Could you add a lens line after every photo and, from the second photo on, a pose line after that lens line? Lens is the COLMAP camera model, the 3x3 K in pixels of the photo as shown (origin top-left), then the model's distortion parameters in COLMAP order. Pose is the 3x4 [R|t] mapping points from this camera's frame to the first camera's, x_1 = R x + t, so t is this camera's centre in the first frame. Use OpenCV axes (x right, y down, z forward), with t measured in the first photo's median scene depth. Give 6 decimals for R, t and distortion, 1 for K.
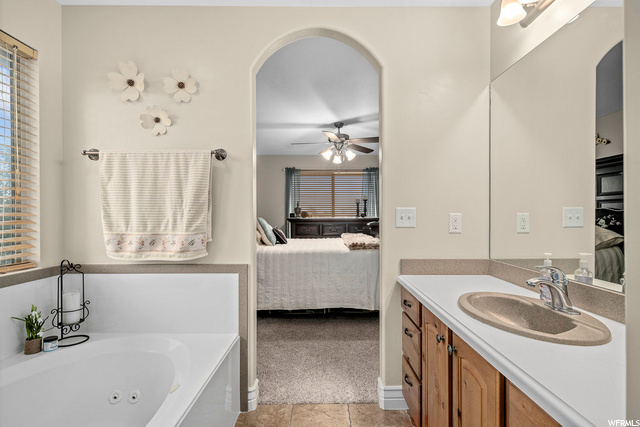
lens RADIAL K [[317.4, 0, 321.1], [0, 317.4, 214.6], [0, 0, 1]] dist [0.008673, -0.000613]
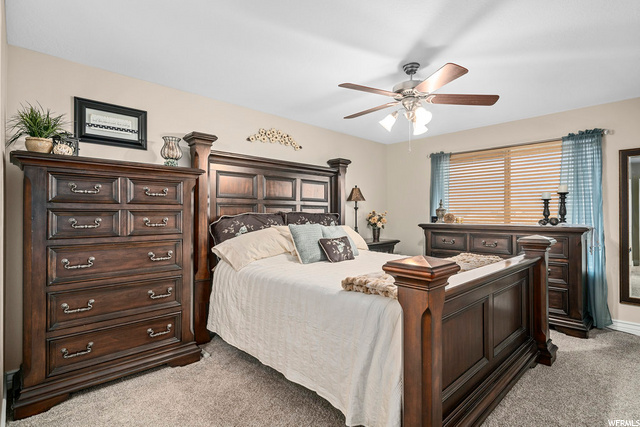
lens RADIAL K [[317.4, 0, 319.8], [0, 317.4, 213.1], [0, 0, 1]] dist [0.008673, -0.000613]
pose [[0.692686, 0.003078, -0.721233, 0.245190], [-0.004616, 0.999989, -0.000166, -0.010608], [0.721225, 0.003445, 0.692693, 0.323289]]
